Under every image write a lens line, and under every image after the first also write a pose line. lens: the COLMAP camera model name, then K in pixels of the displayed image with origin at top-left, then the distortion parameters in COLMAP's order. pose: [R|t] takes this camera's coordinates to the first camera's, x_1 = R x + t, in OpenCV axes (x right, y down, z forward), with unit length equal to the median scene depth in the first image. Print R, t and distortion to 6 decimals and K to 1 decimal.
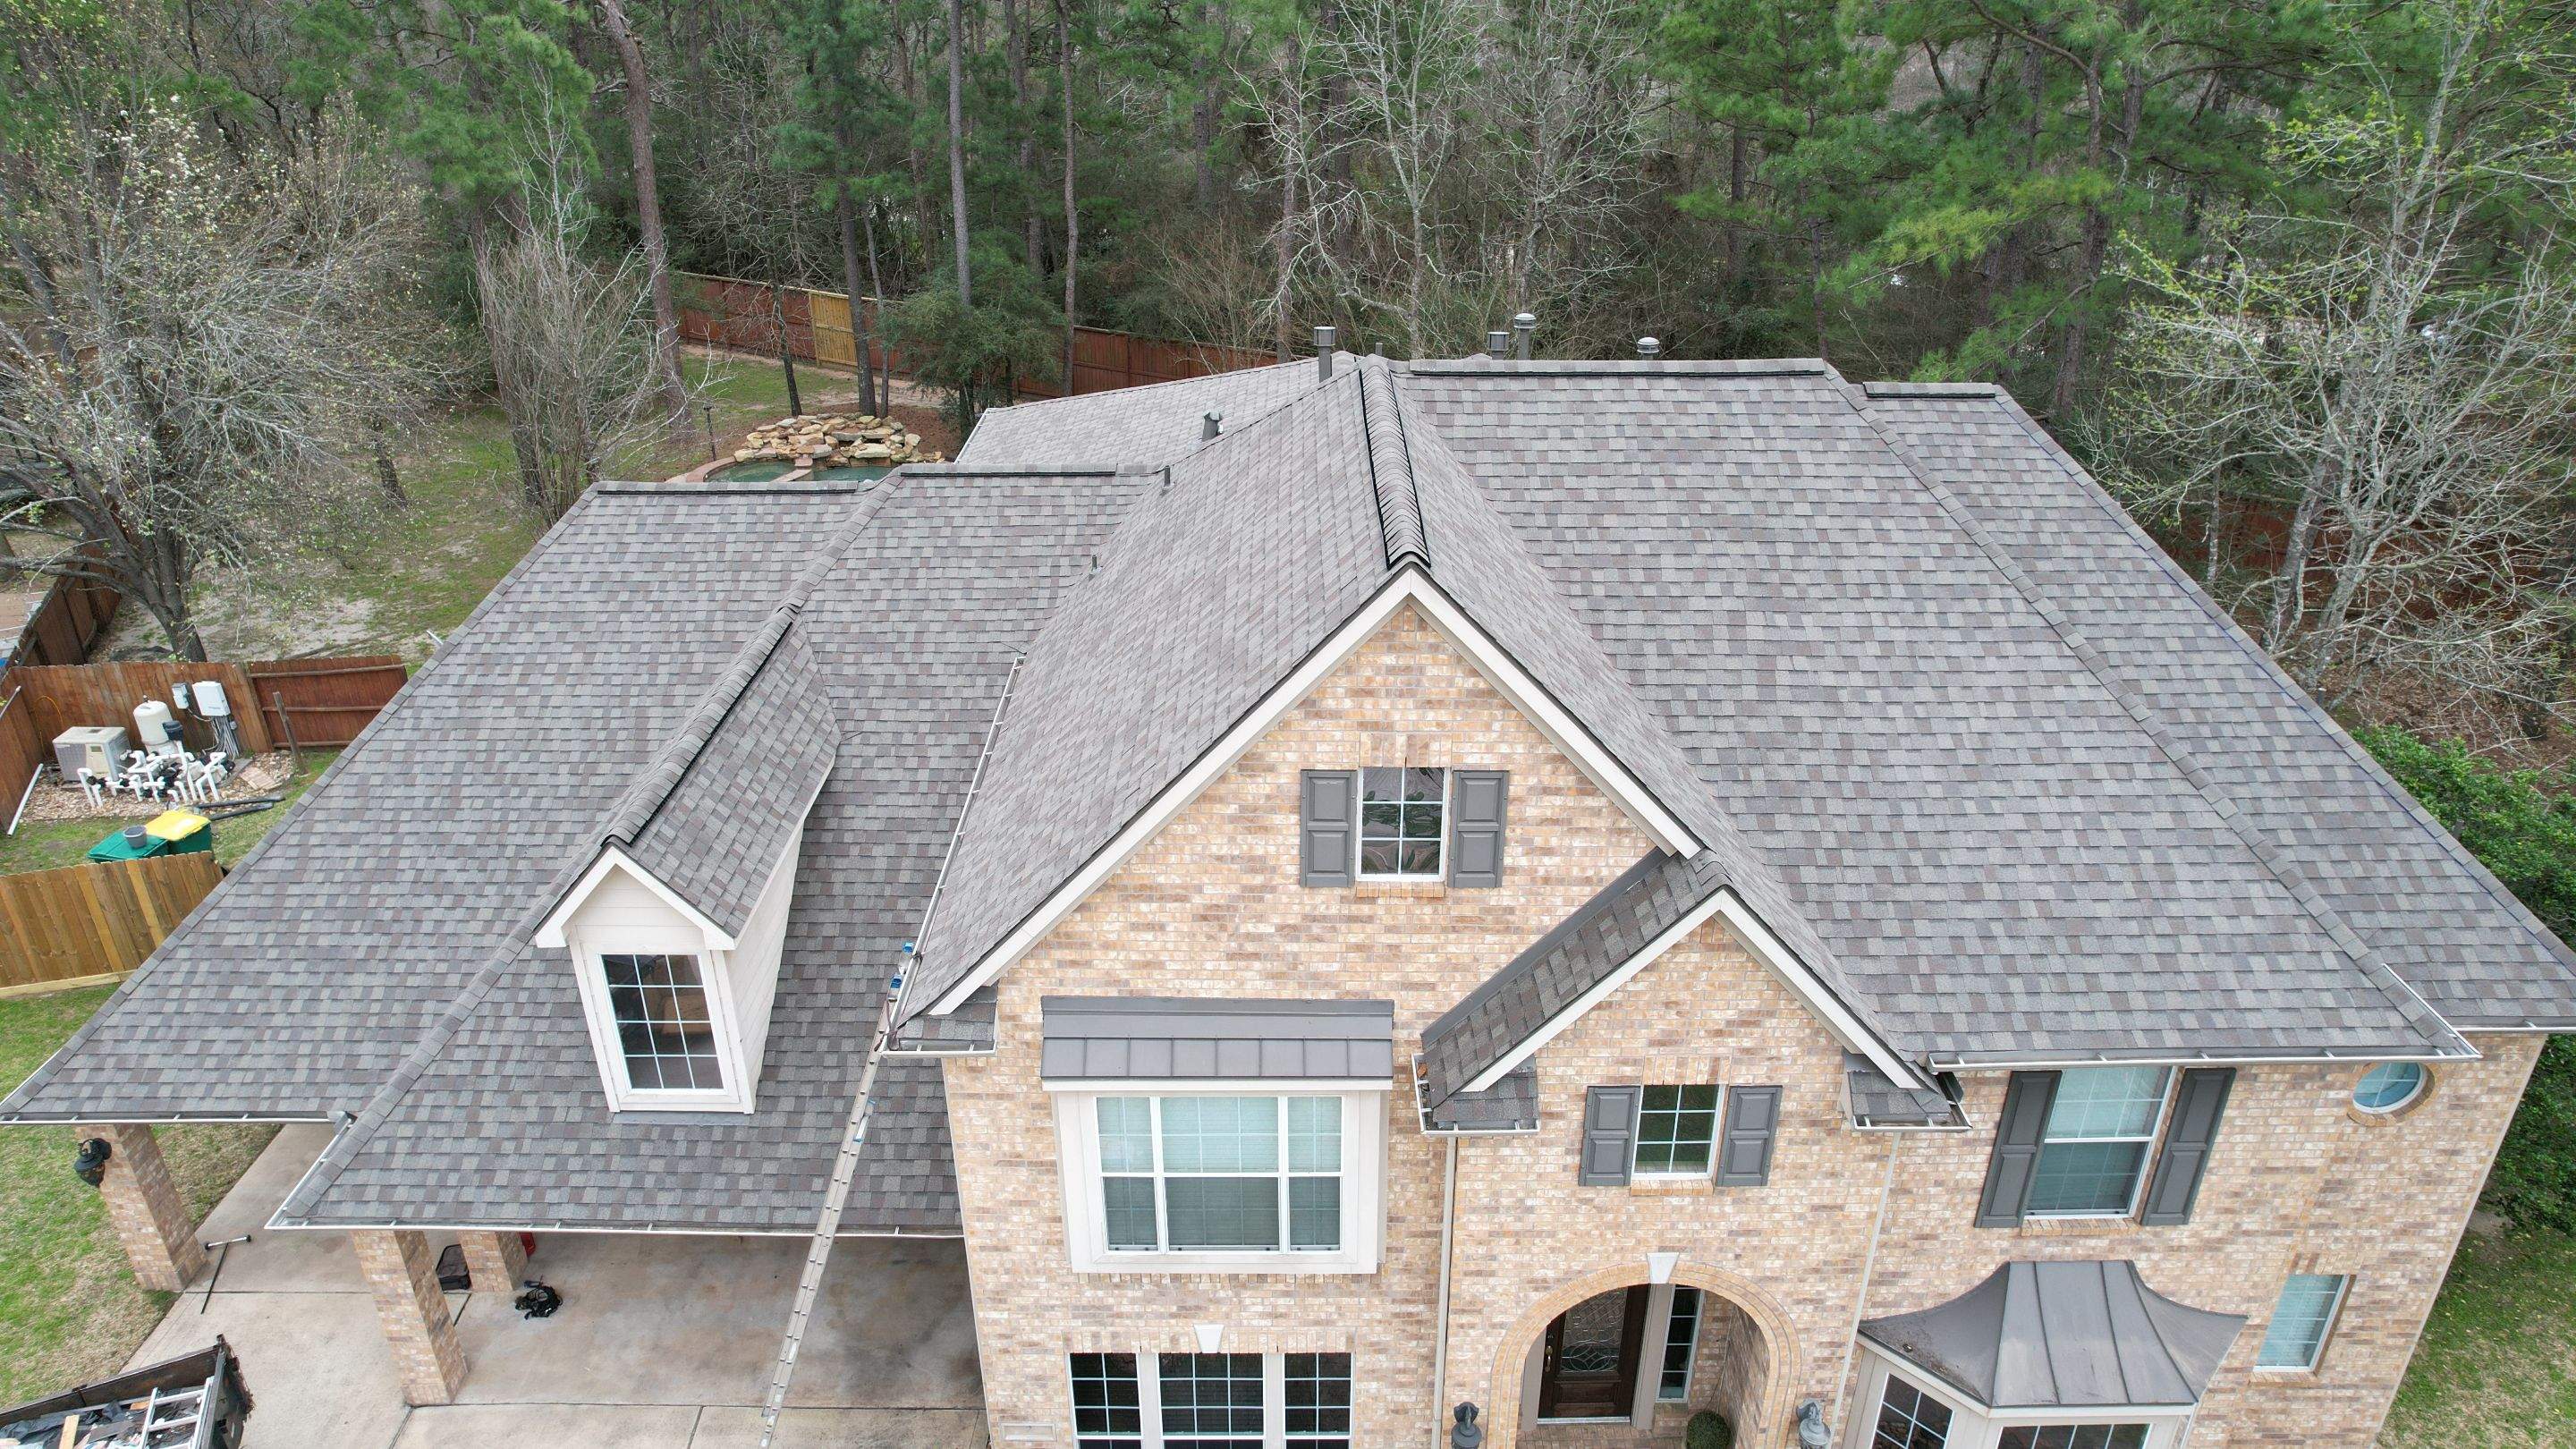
lens RADIAL K [[1649.7, 0, 1282.9], [0, 1649.7, 703.7], [0, 0, 1]] dist [-0.078474, 0.067915]
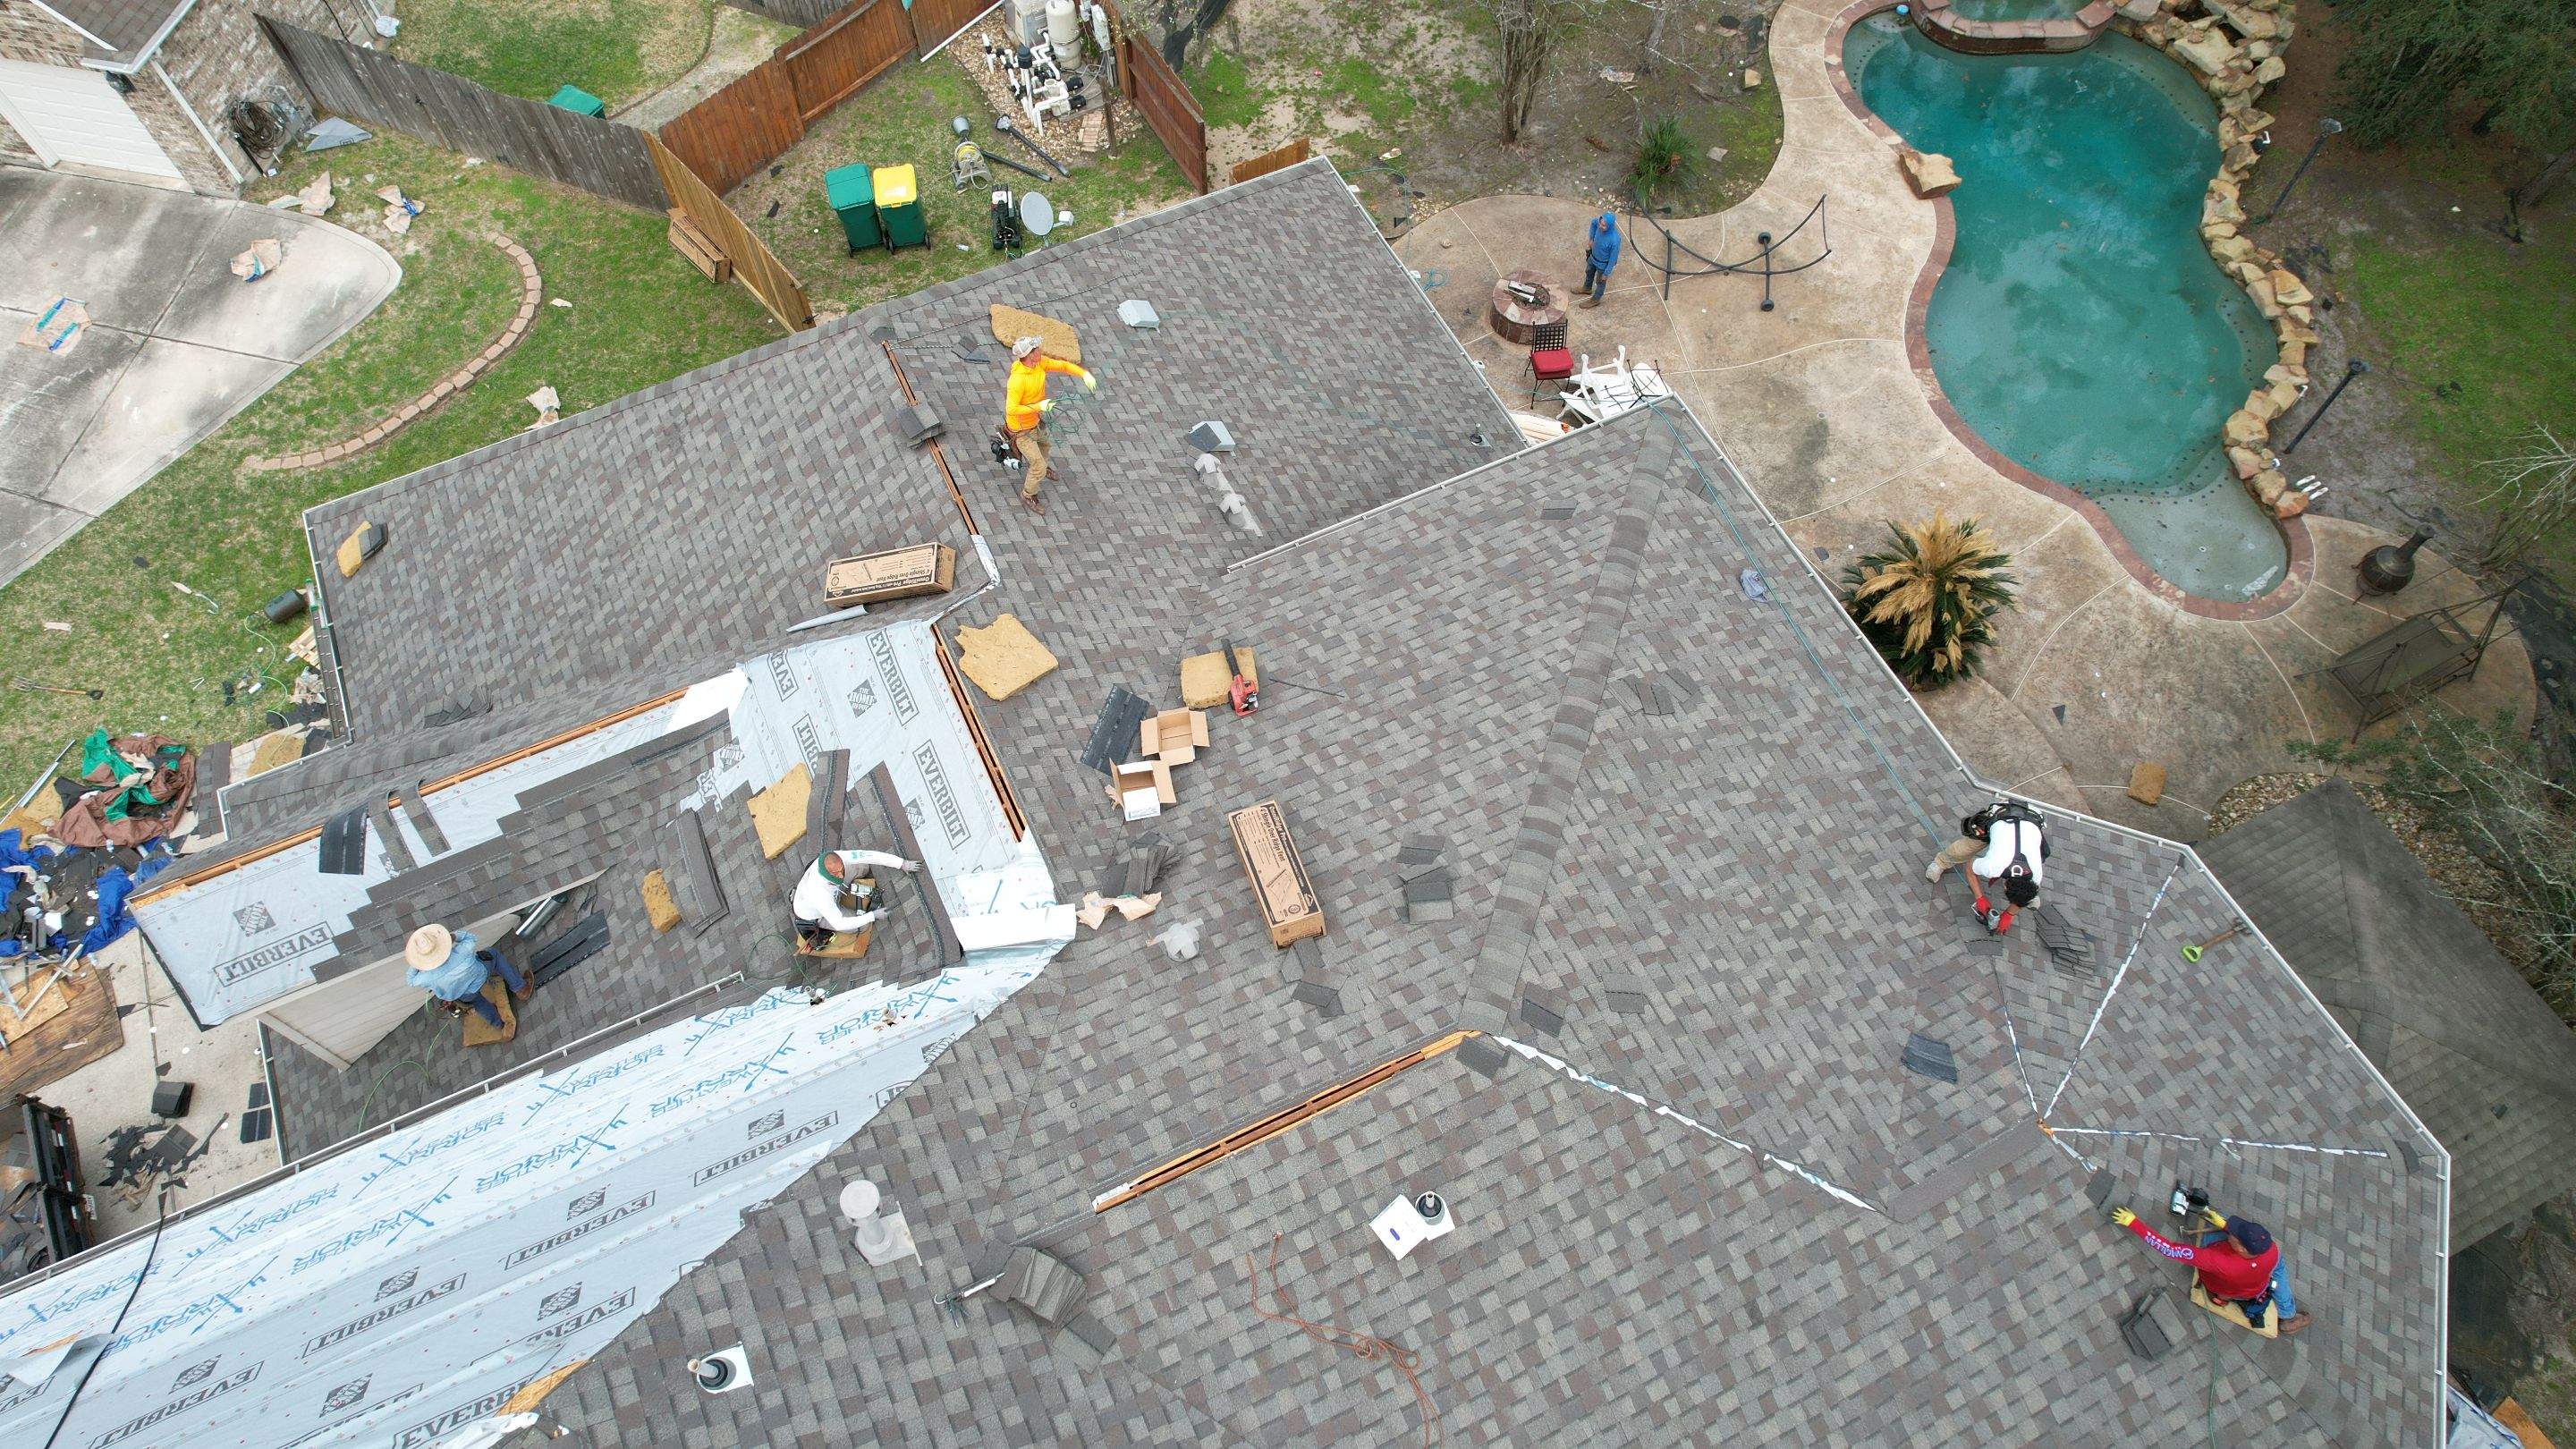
lens RADIAL K [[1649.7, 0, 1286.6], [0, 1649.7, 713.0], [0, 0, 1]] dist [-0.078474, 0.067915]
pose [[0.434068, 0.783293, -0.445013, 0.254952], [-0.389498, 0.608596, 0.691305, -0.954800], [0.812328, -0.126742, 0.569263, 1.023583]]
